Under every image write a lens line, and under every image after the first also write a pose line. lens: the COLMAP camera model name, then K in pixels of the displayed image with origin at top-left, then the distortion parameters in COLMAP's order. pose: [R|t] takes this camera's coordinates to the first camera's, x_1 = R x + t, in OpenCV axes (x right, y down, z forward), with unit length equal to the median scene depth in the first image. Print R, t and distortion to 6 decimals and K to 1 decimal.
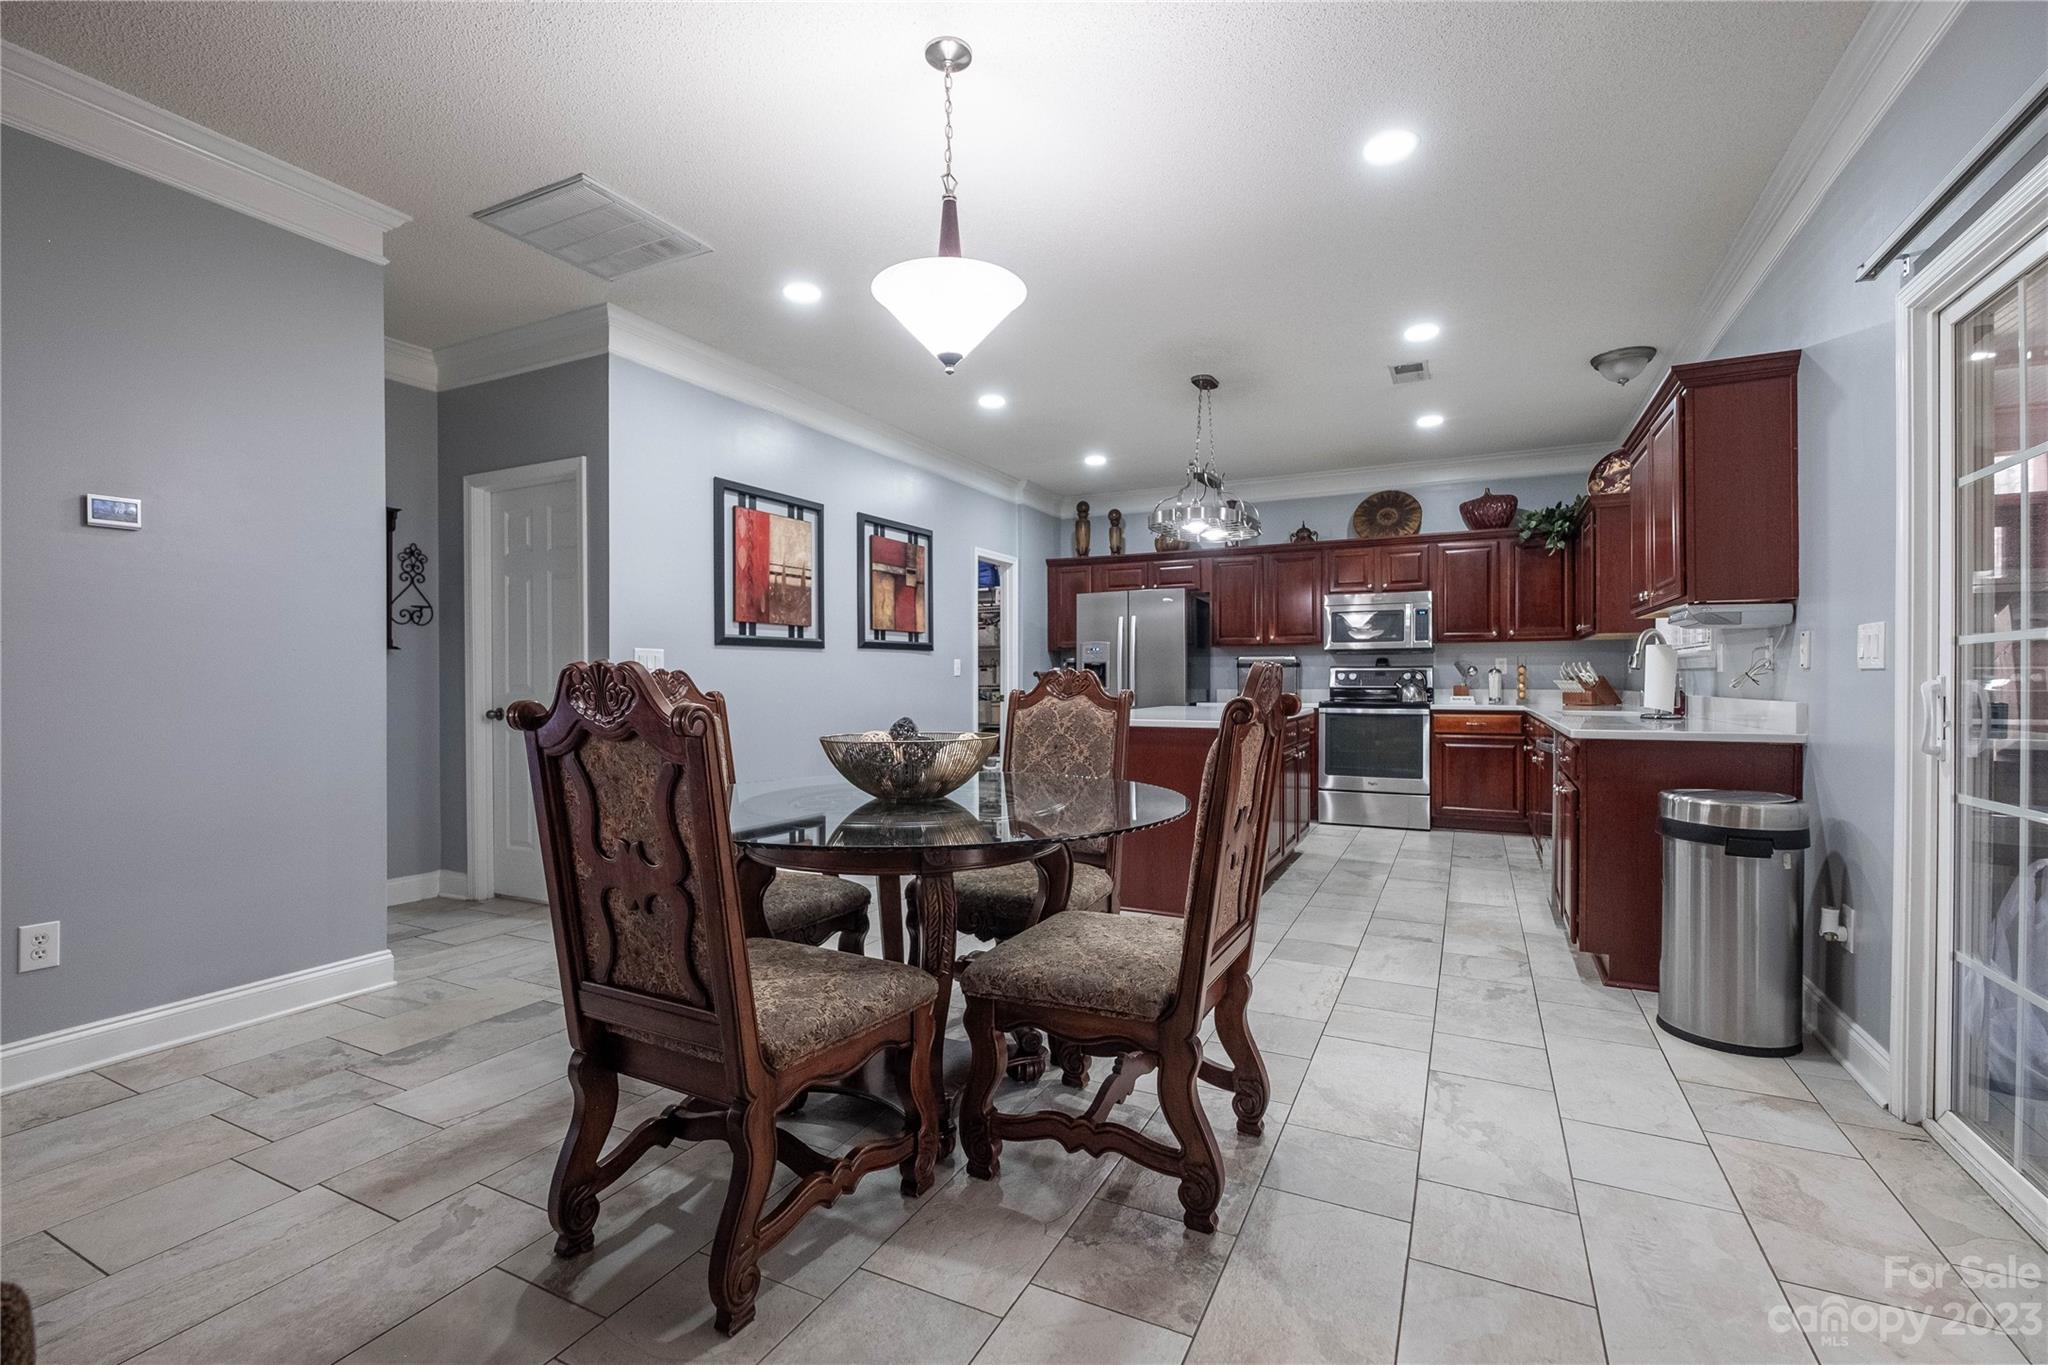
lens RADIAL K [[906.0, 0, 1021.0], [0, 906.0, 681.6], [0, 0, 1]] dist [-0.003197, -0.000827]
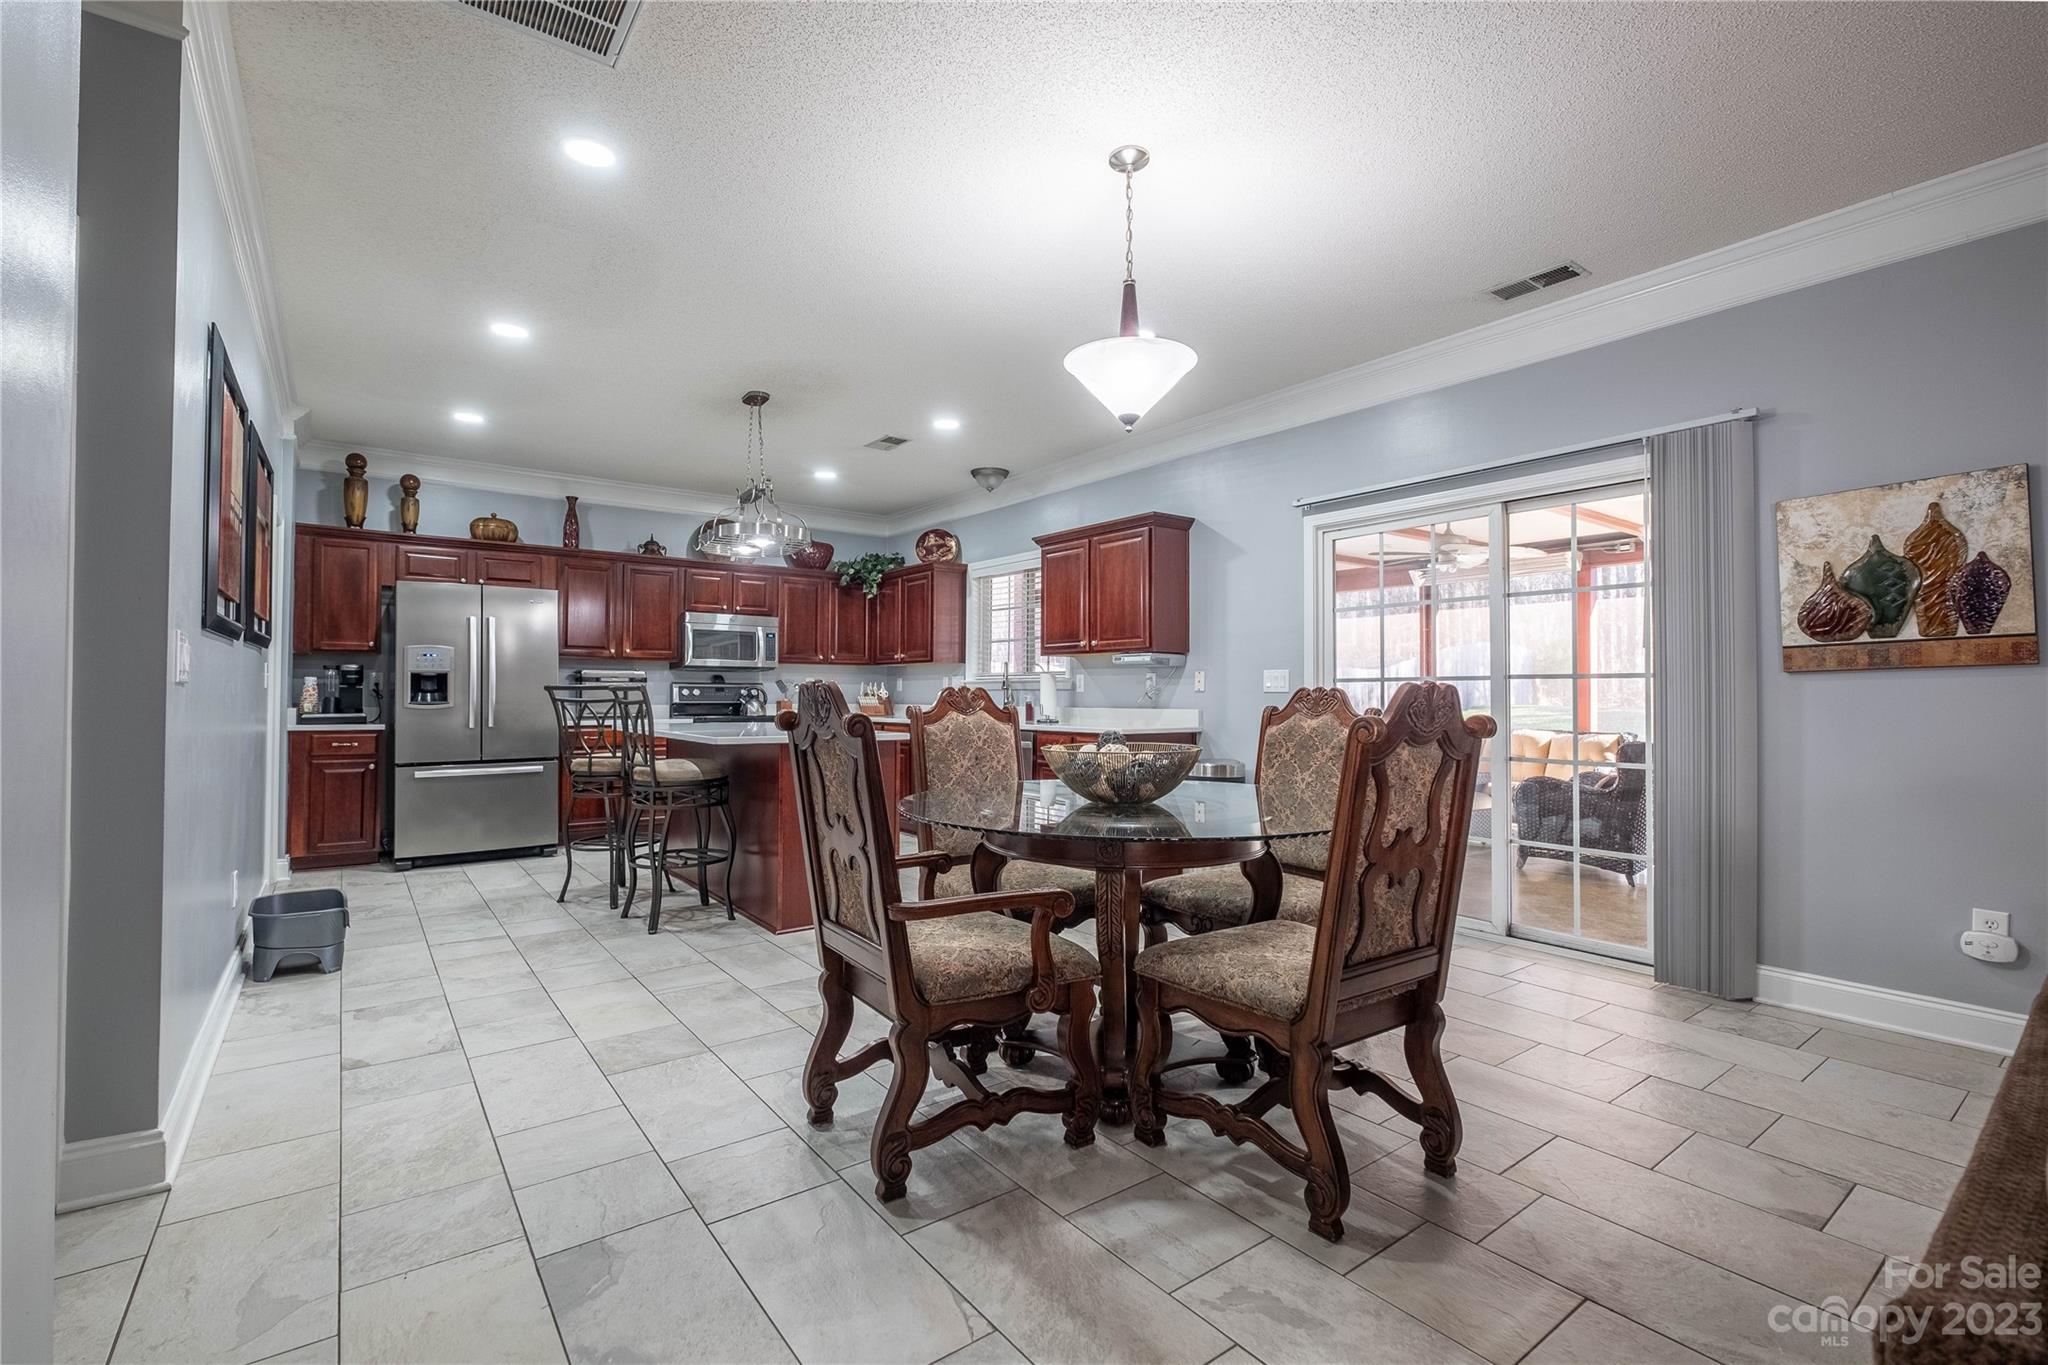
lens RADIAL K [[906.0, 0, 1021.0], [0, 906.0, 681.6], [0, 0, 1]] dist [-0.003197, -0.000827]
pose [[0.448026, 0.017017, 0.893858, -0.592105], [-0.002594, 0.999839, -0.017734, -0.000371], [-0.894017, 0.005626, 0.447999, 0.307848]]
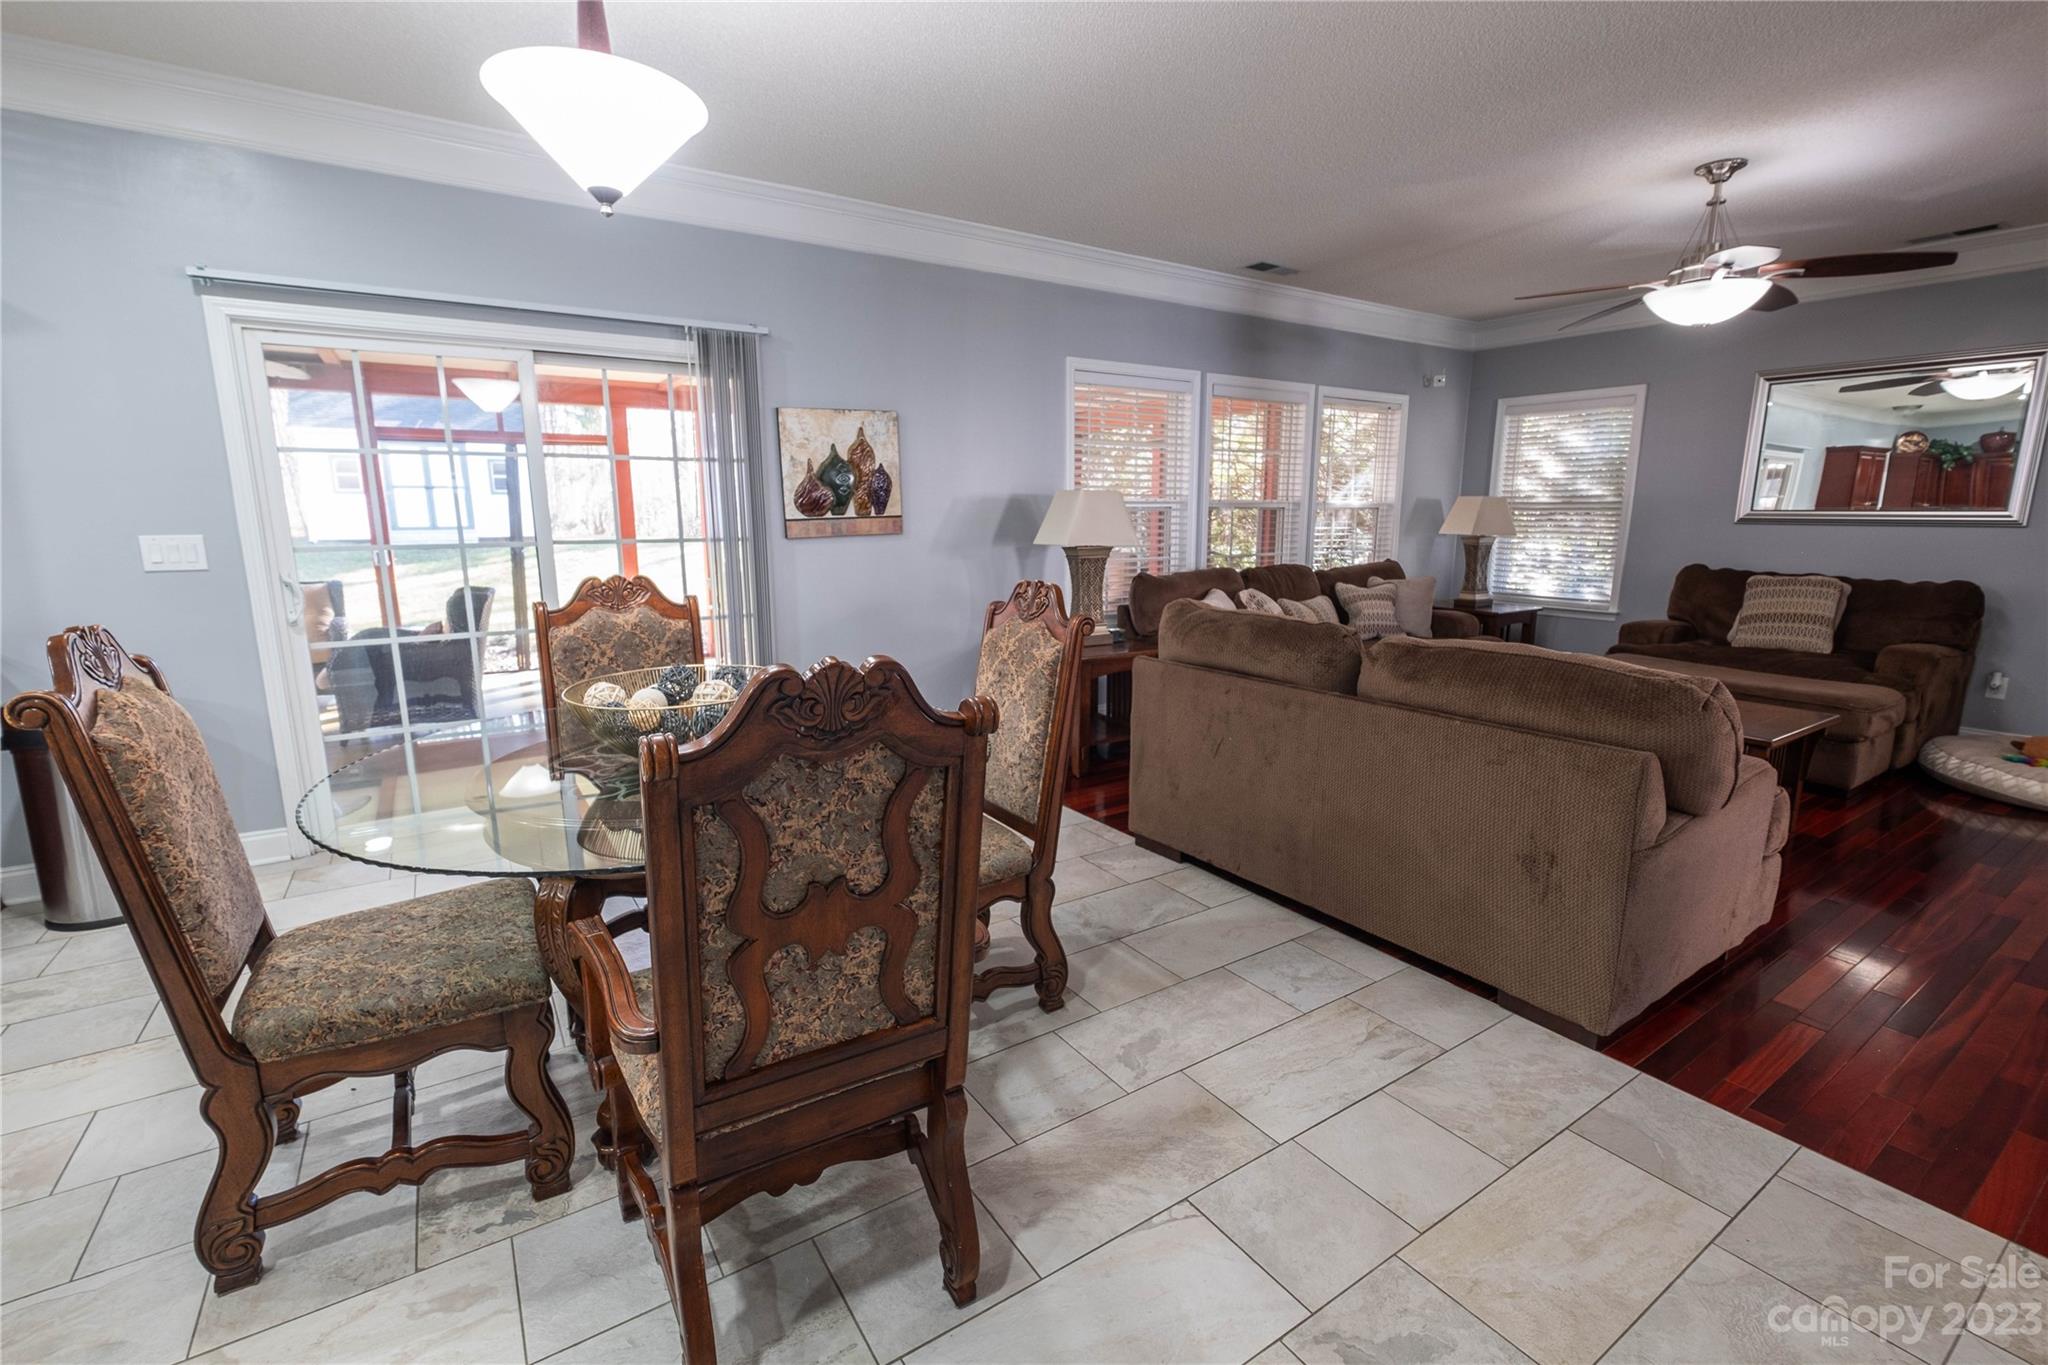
lens RADIAL K [[892.3, 0, 1018.3], [0, 892.3, 686.4], [0, 0, 1]] dist [-0.006962, -0.000703]
pose [[-0.863291, -0.093564, 0.495958, -0.399155], [0.004369, 0.981244, 0.192720, -0.047387], [-0.504687, 0.168541, -0.846691, 0.774949]]
